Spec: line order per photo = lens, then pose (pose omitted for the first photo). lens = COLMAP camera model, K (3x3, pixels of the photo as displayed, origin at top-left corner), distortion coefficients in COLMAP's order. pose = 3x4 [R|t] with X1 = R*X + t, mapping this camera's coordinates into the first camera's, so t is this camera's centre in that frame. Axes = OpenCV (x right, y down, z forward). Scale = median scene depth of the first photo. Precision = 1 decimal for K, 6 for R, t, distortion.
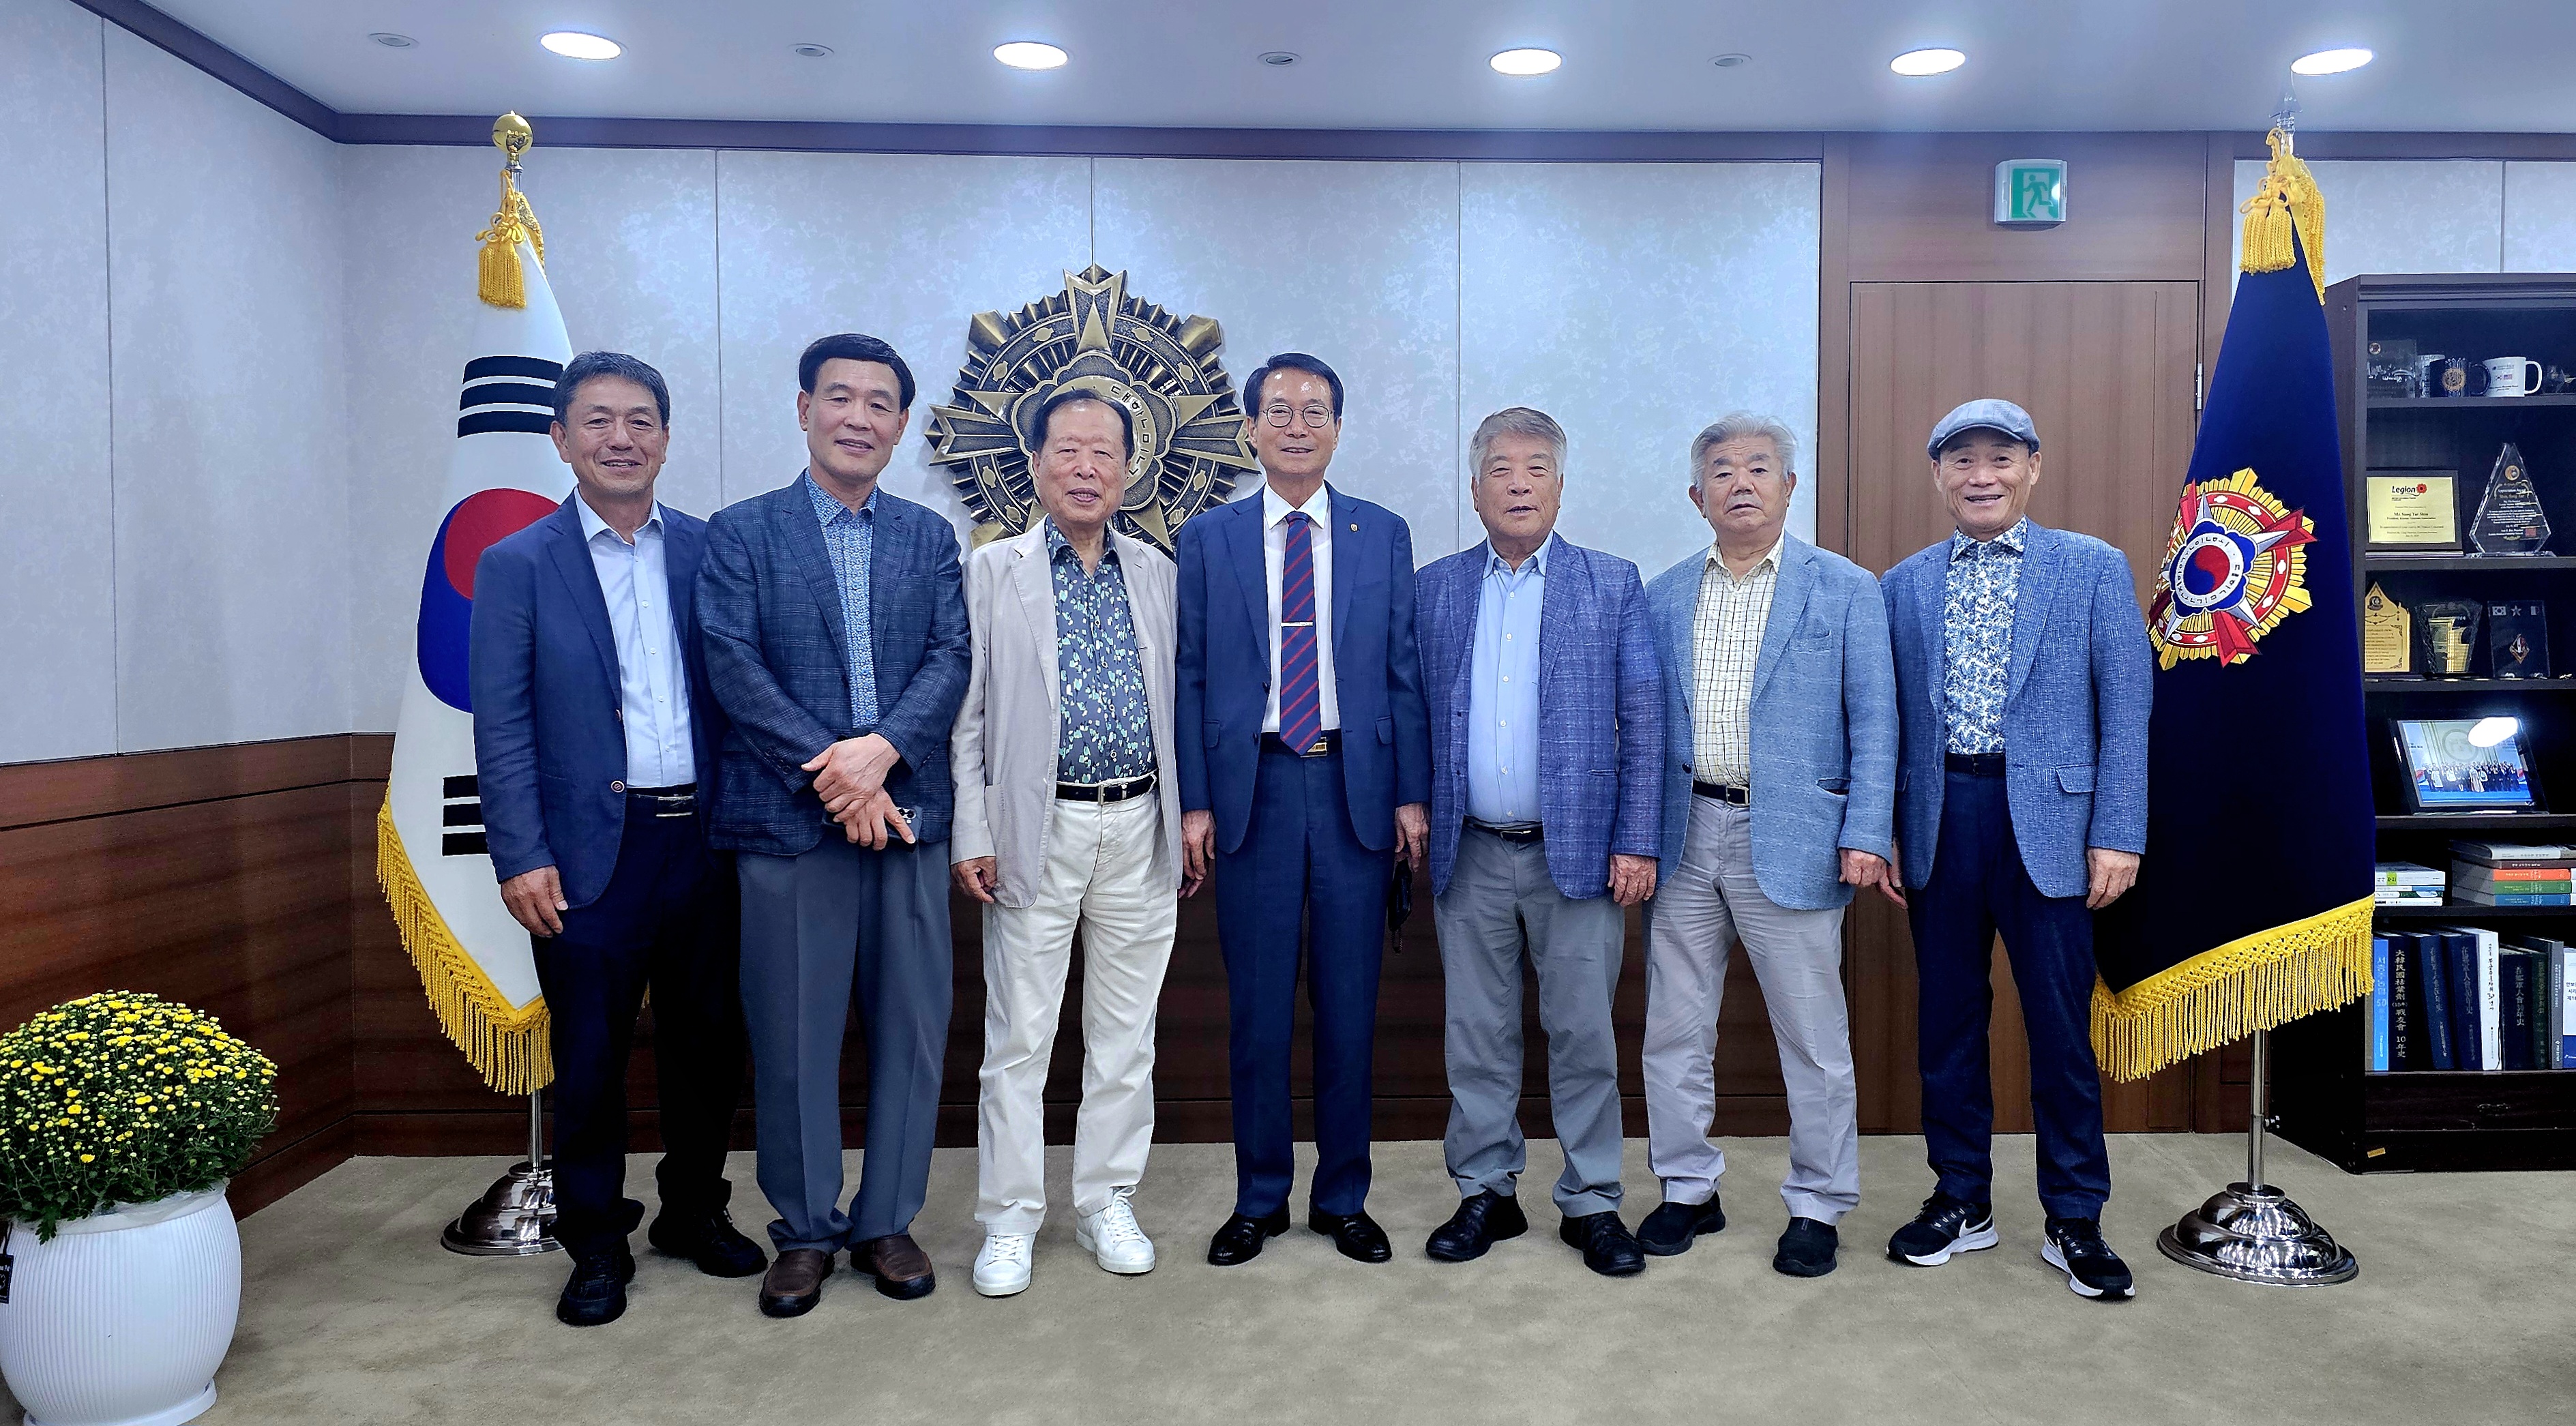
lens RADIAL K [[1663.4, 0, 1288.1], [0, 1663.4, 704.7], [0, 0, 1]] dist [0.045956, 0.000865]
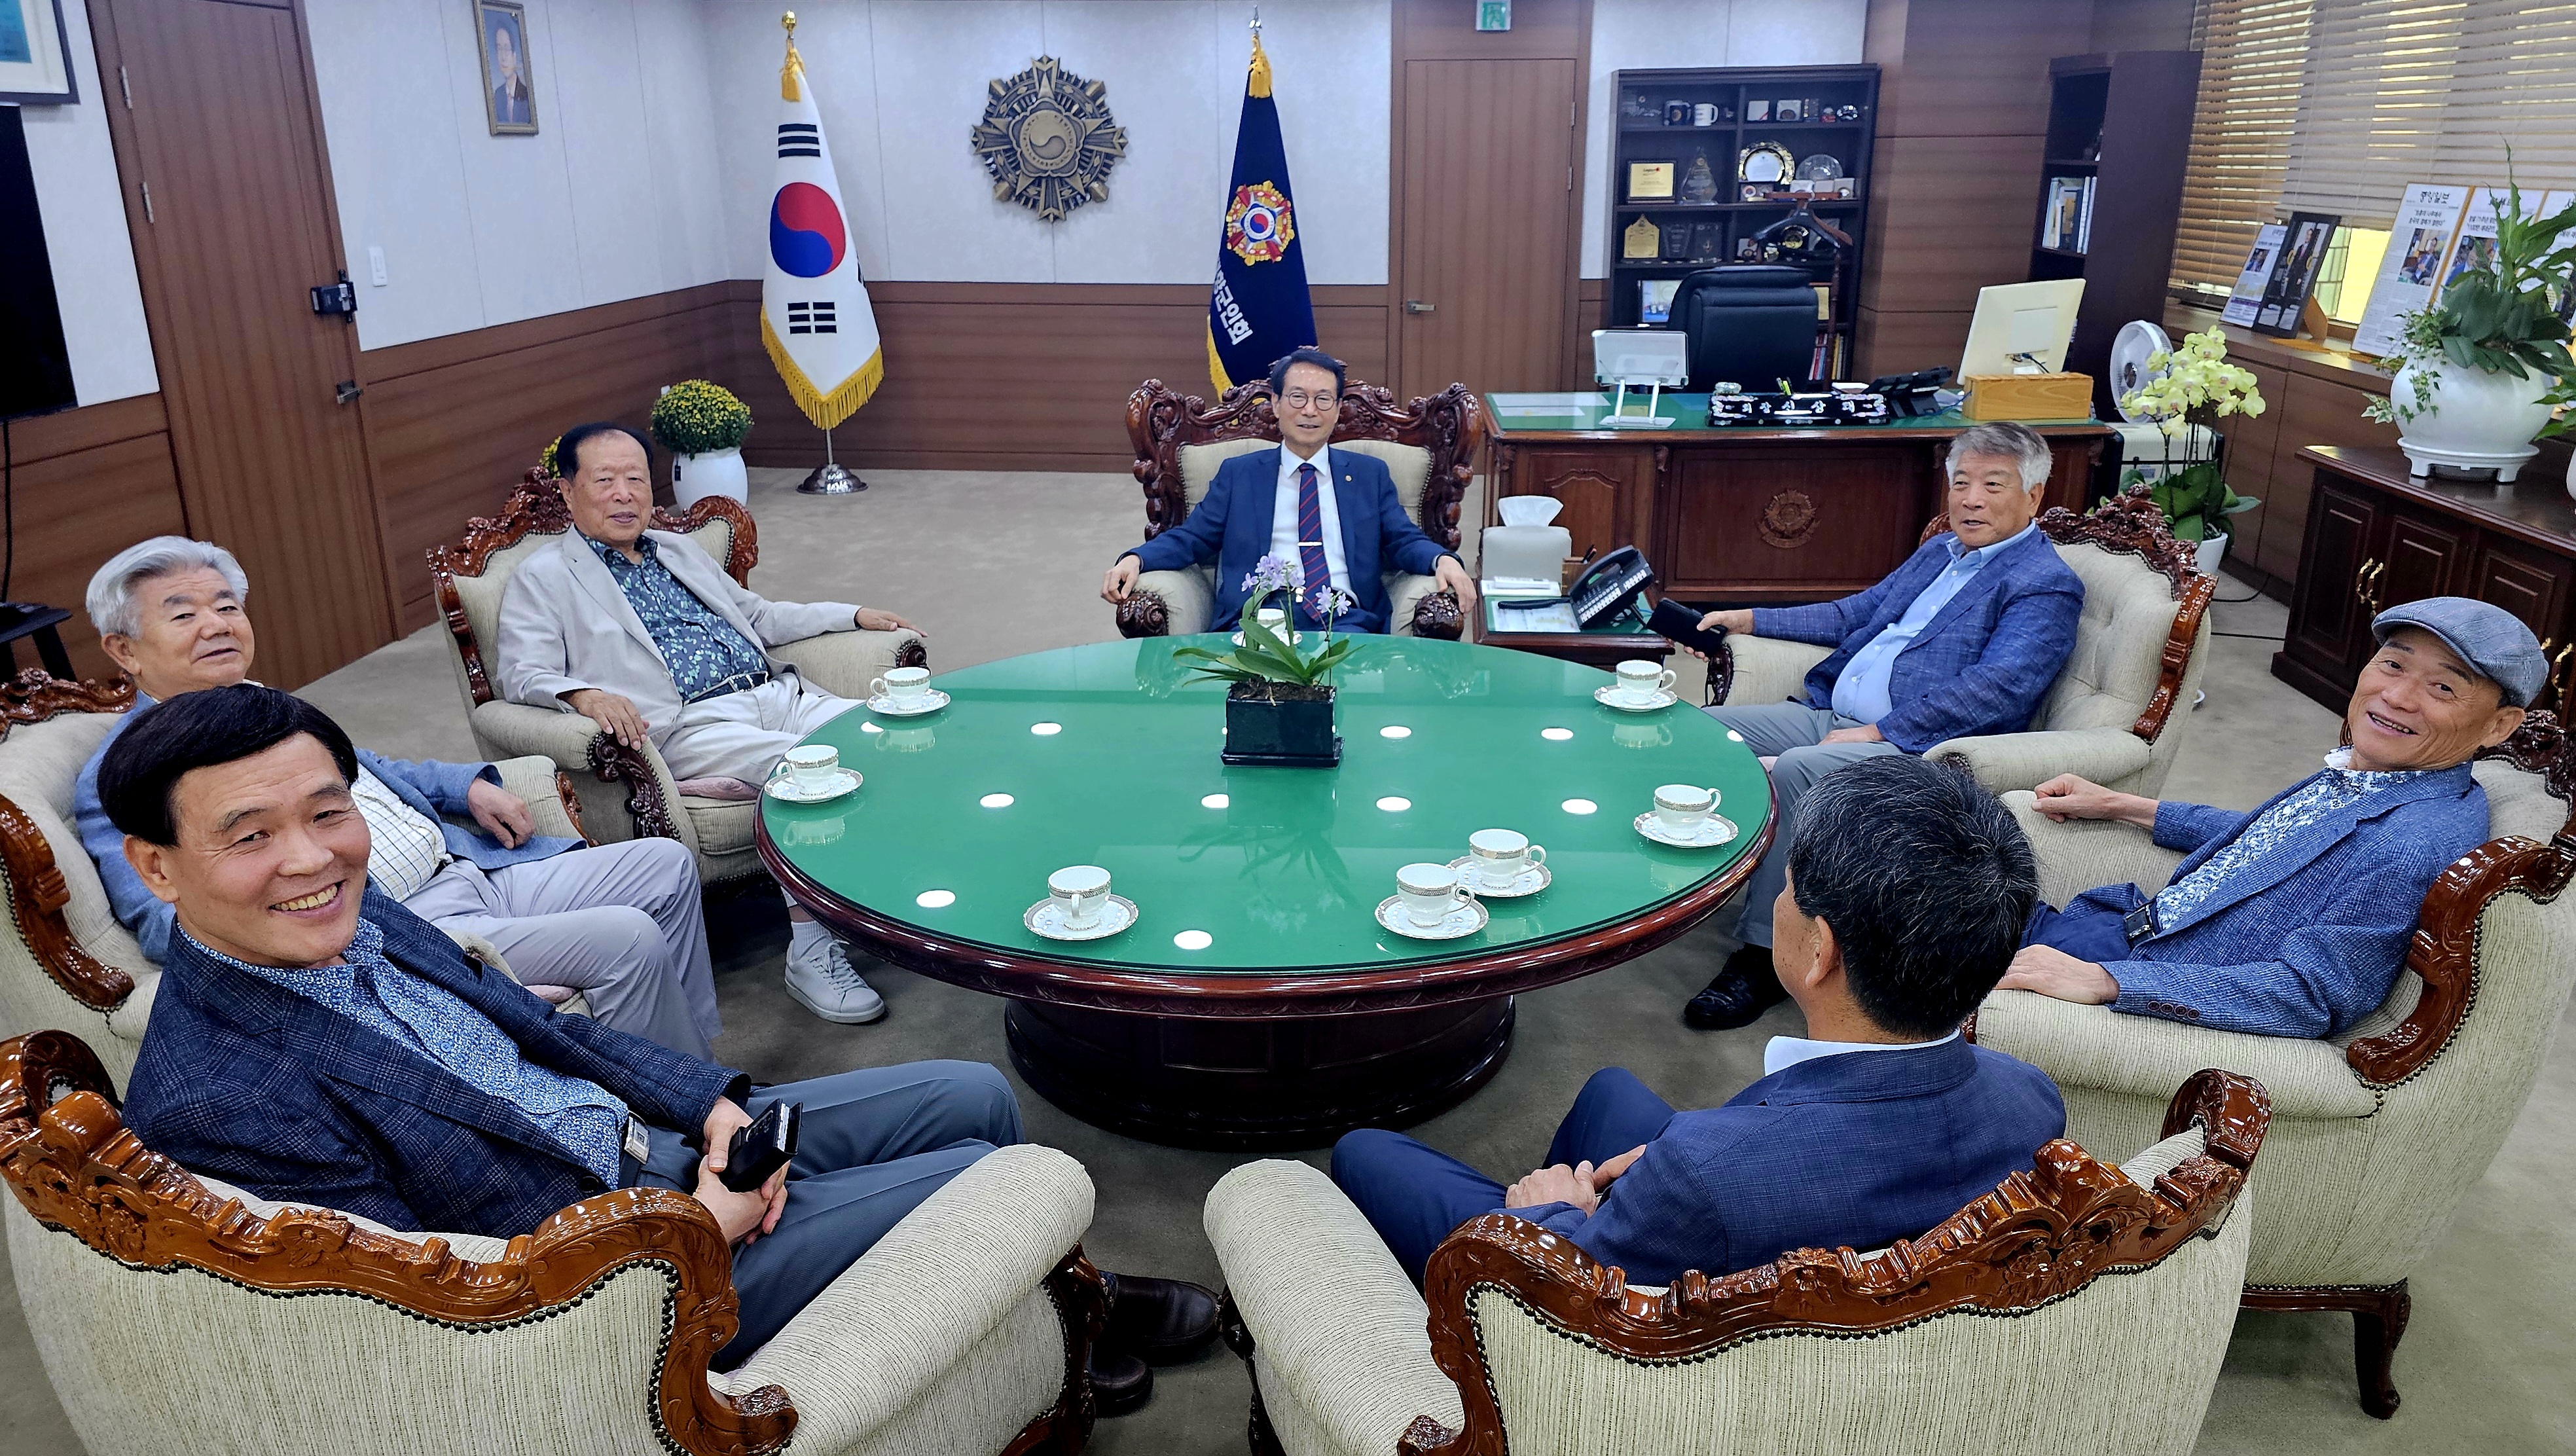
lens RADIAL K [[1736.2, 0, 1289.0], [0, 1736.2, 729.5], [0, 0, 1]] dist [0.002440, 0.000231]
pose [[0.996985, 0.026456, -0.072947, 0.379737], [-0.003613, 0.954890, 0.296937, -0.101495], [0.077512, -0.295778, 0.952107, -1.339999]]
